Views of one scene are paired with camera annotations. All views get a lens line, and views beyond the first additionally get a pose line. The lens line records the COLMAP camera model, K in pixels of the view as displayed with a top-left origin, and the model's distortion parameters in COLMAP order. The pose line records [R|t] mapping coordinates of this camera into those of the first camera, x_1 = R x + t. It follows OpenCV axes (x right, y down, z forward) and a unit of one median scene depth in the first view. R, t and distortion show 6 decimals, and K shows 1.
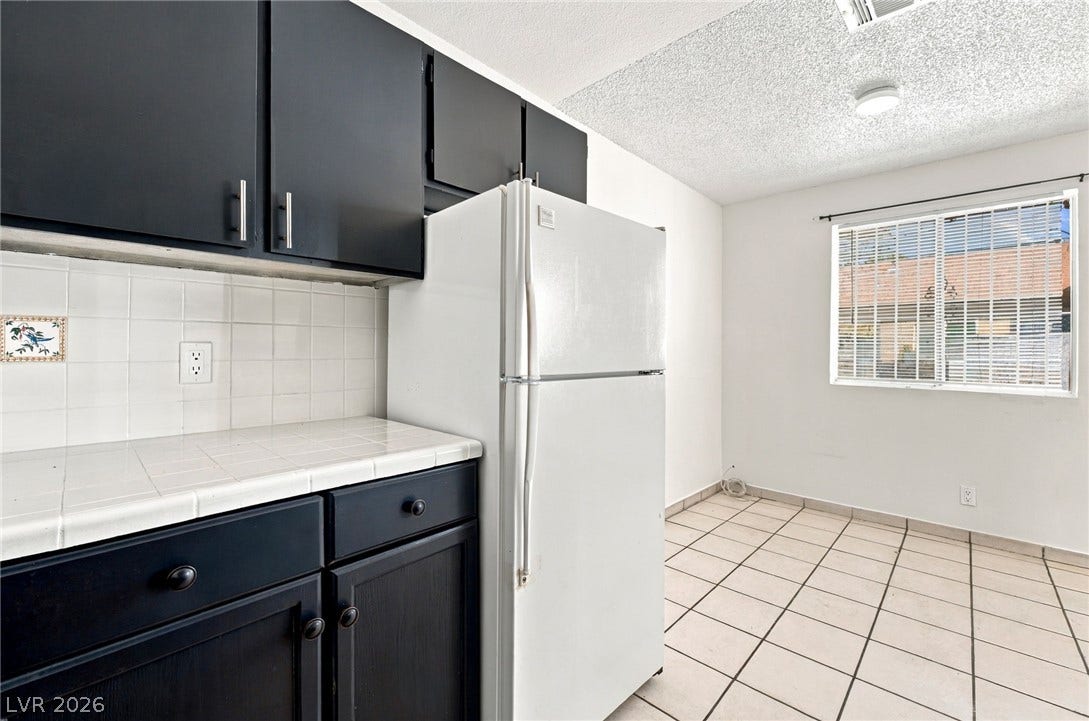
lens RADIAL K [[439.4, 0, 545.0], [0, 439.4, 344.3], [0, 0, 1]] dist [-0.004857, -0.000171]
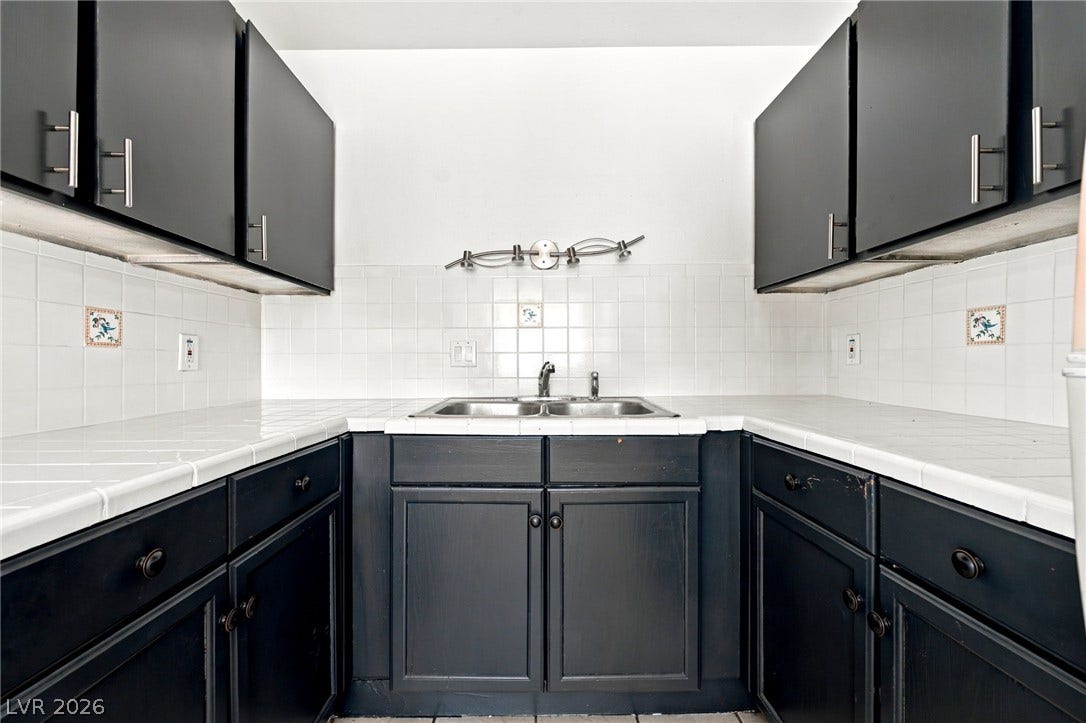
lens RADIAL K [[441.1, 0, 540.0], [0, 441.1, 360.8], [0, 0, 1]] dist [0.003500, -0.001267]
pose [[-0.727031, -0.001358, -0.686603, 0.205378], [0.007145, 0.999929, -0.009544, 0.031514], [0.686567, -0.011844, -0.726970, 0.376327]]
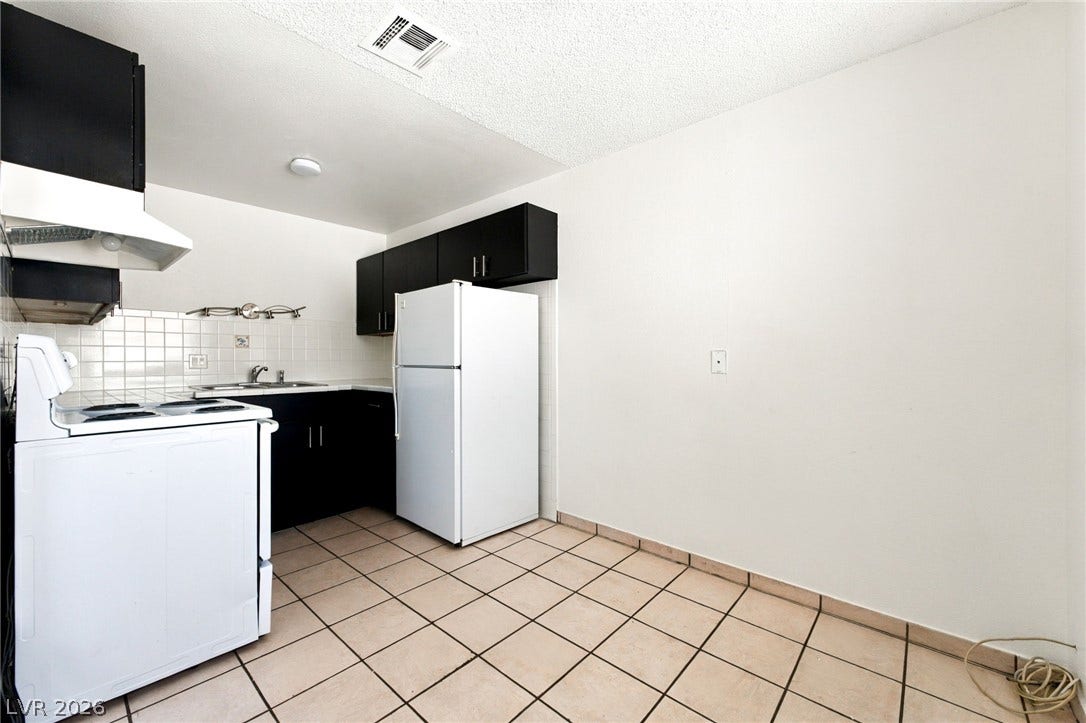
lens RADIAL K [[441.1, 0, 547.8], [0, 441.1, 360.0], [0, 0, 1]] dist [0.003500, -0.001267]
pose [[0.035300, -0.002545, -0.999374, 1.169064], [0.014224, 0.999897, -0.002044, 0.025679], [0.999276, -0.014143, 0.035333, 0.767130]]
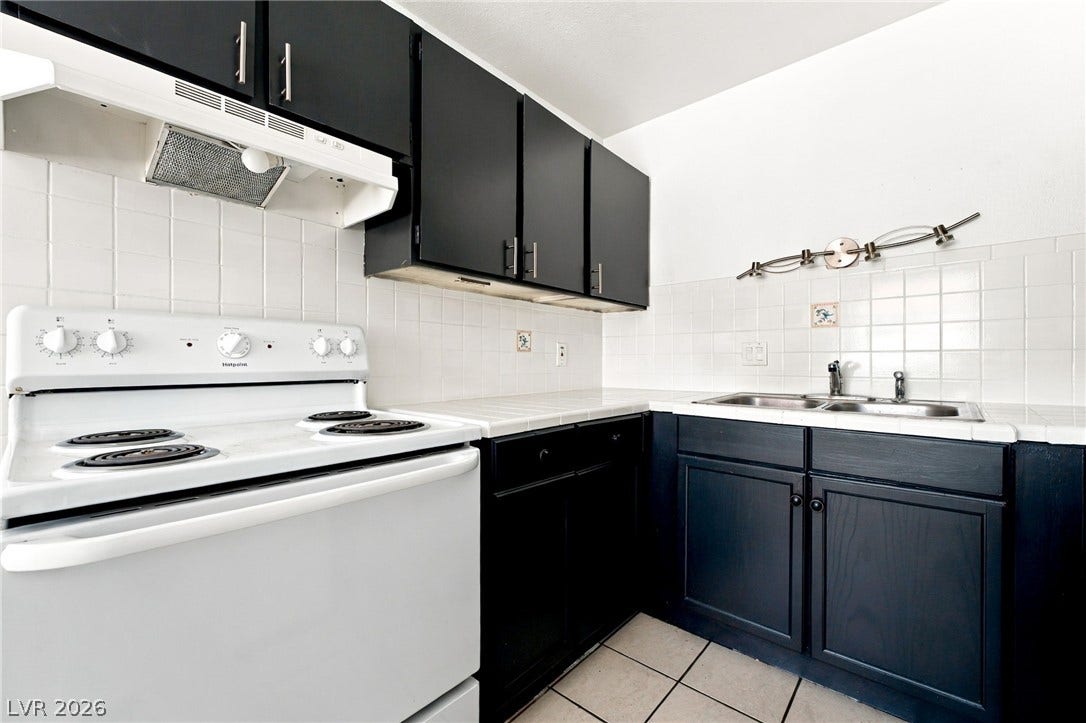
lens RADIAL K [[441.1, 0, 542.6], [0, 441.1, 362.5], [0, 0, 1]] dist [0.003500, -0.001267]
pose [[-0.999460, -0.002379, -0.032788, 0.211930], [-0.002175, 0.999978, -0.006258, 0.034205], [0.032802, -0.006184, -0.999443, 0.560643]]
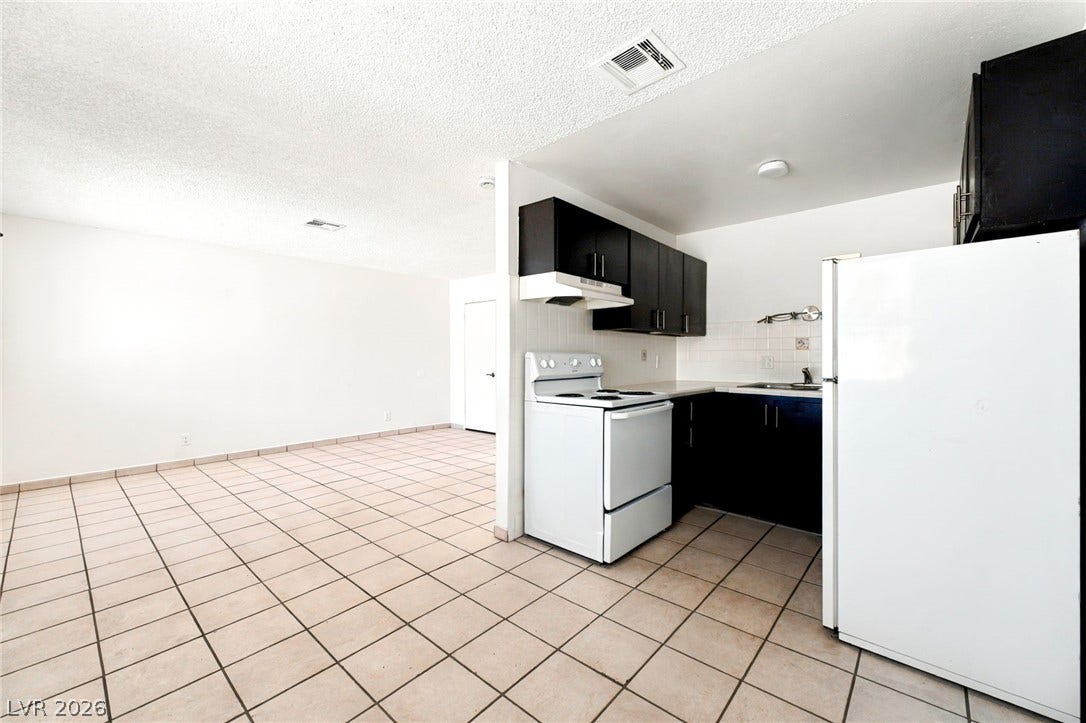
lens RADIAL K [[441.1, 0, 547.9], [0, 441.1, 363.6], [0, 0, 1]] dist [0.003500, -0.001267]
pose [[-0.999386, 0.001258, -0.035025, 0.626864], [0.000909, 0.999950, 0.009999, 0.000630], [0.035035, 0.009961, -0.999336, 1.298562]]
